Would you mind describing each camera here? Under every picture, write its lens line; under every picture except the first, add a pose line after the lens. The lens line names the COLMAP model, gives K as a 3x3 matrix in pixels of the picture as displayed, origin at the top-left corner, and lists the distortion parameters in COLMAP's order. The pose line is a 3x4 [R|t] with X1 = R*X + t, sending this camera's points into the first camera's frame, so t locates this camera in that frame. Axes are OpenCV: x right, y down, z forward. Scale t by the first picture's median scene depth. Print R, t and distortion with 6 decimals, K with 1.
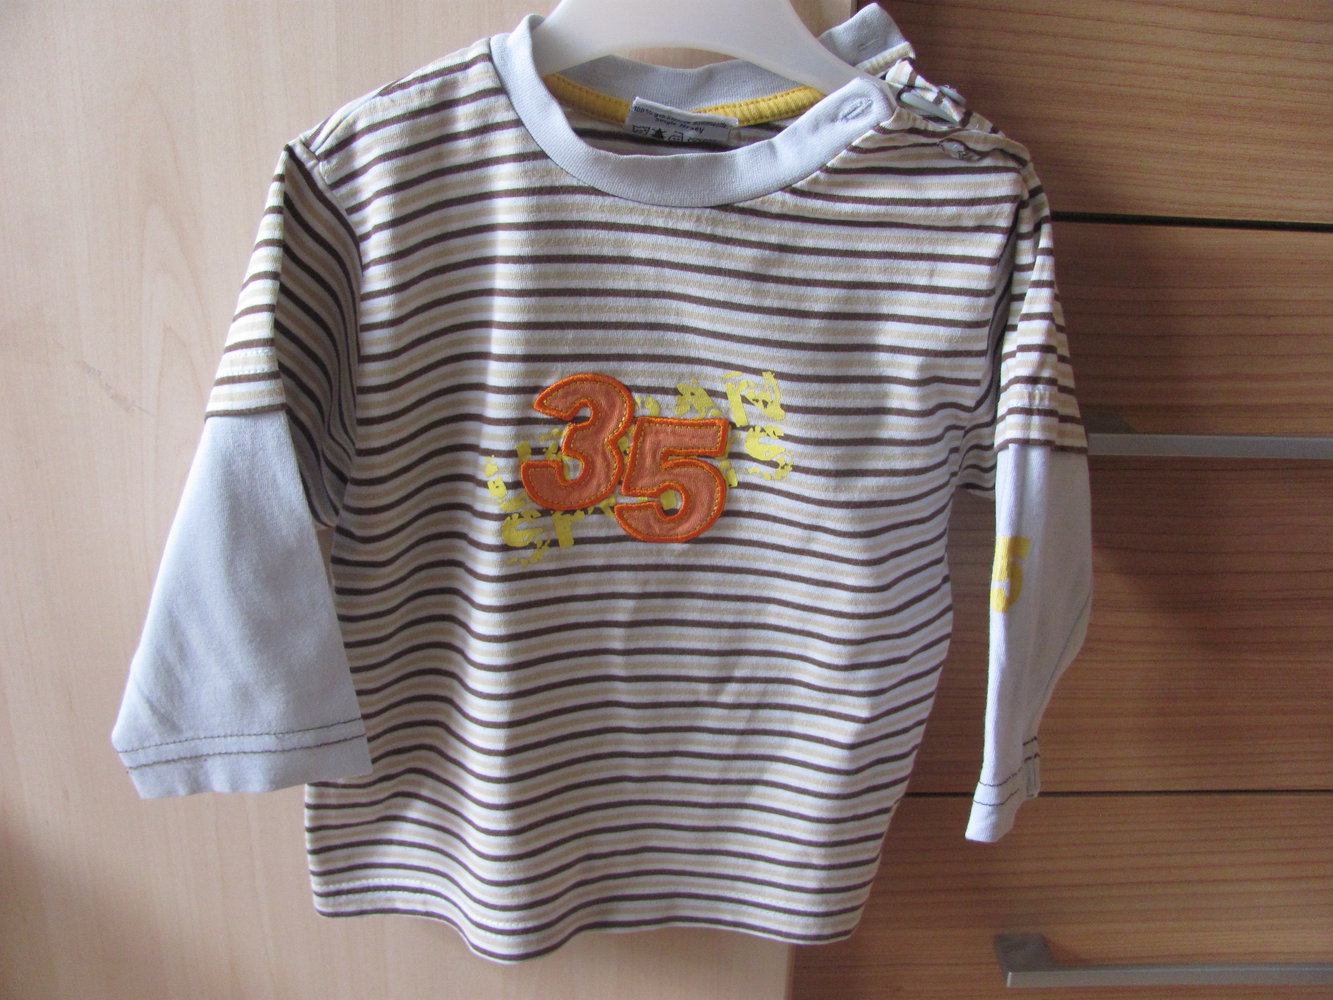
lens RADIAL K [[1415.6, 0, 666.5], [0, 1415.6, 500.0], [0, 0, 1]] dist [-0.243533, 0.226168]
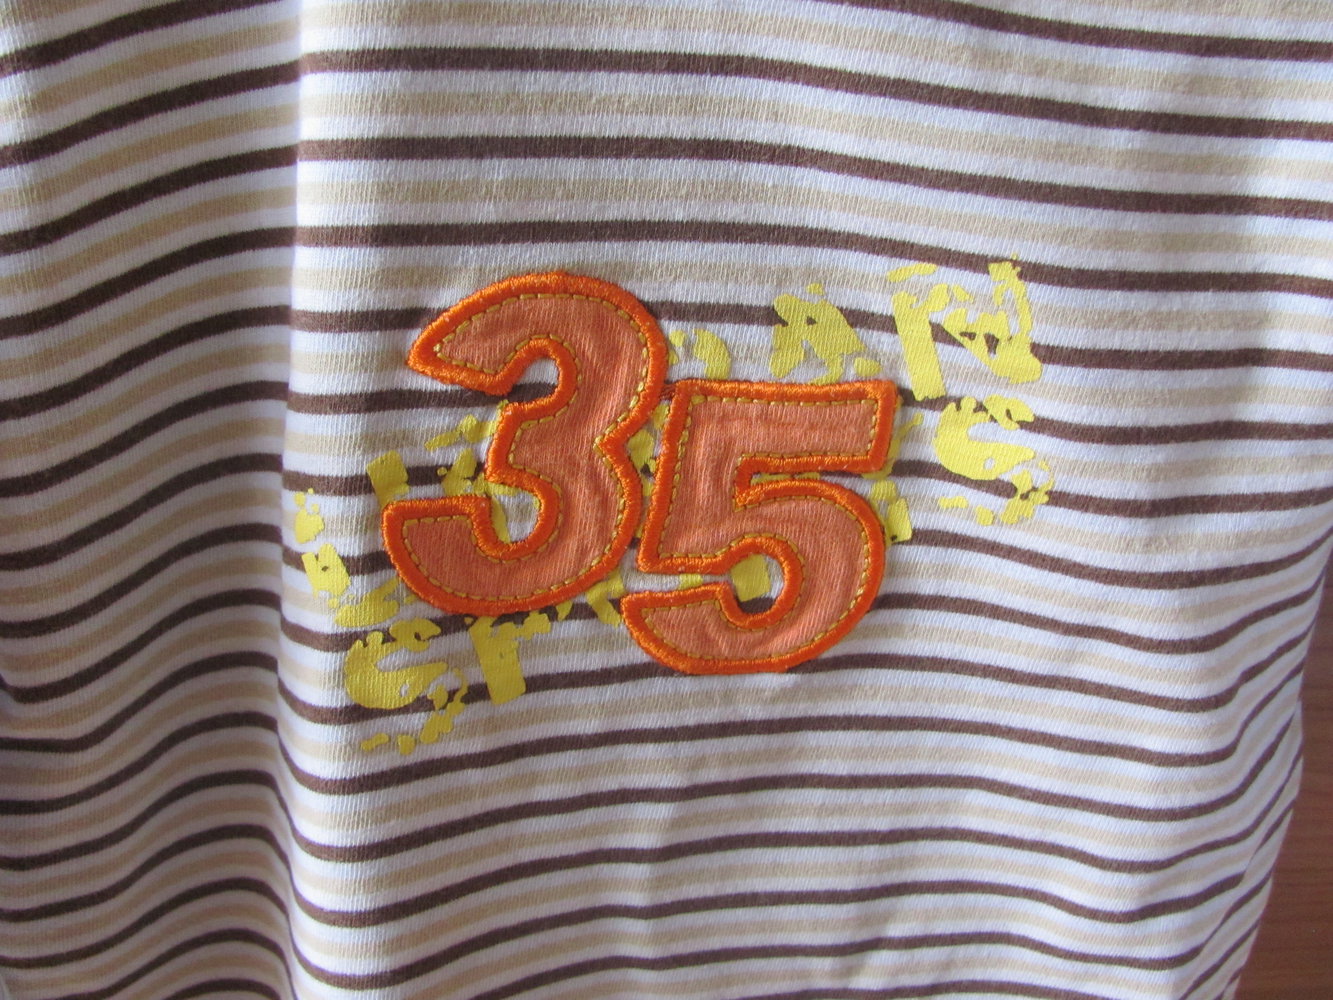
lens RADIAL K [[1415.6, 0, 666.5], [0, 1415.6, 500.0], [0, 0, 1]] dist [-0.243533, 0.226168]
pose [[0.999725, -0.021326, 0.009703, -0.027342], [0.020854, 0.998708, 0.046344, -0.043358], [-0.010679, -0.046129, 0.998878, 0.595536]]
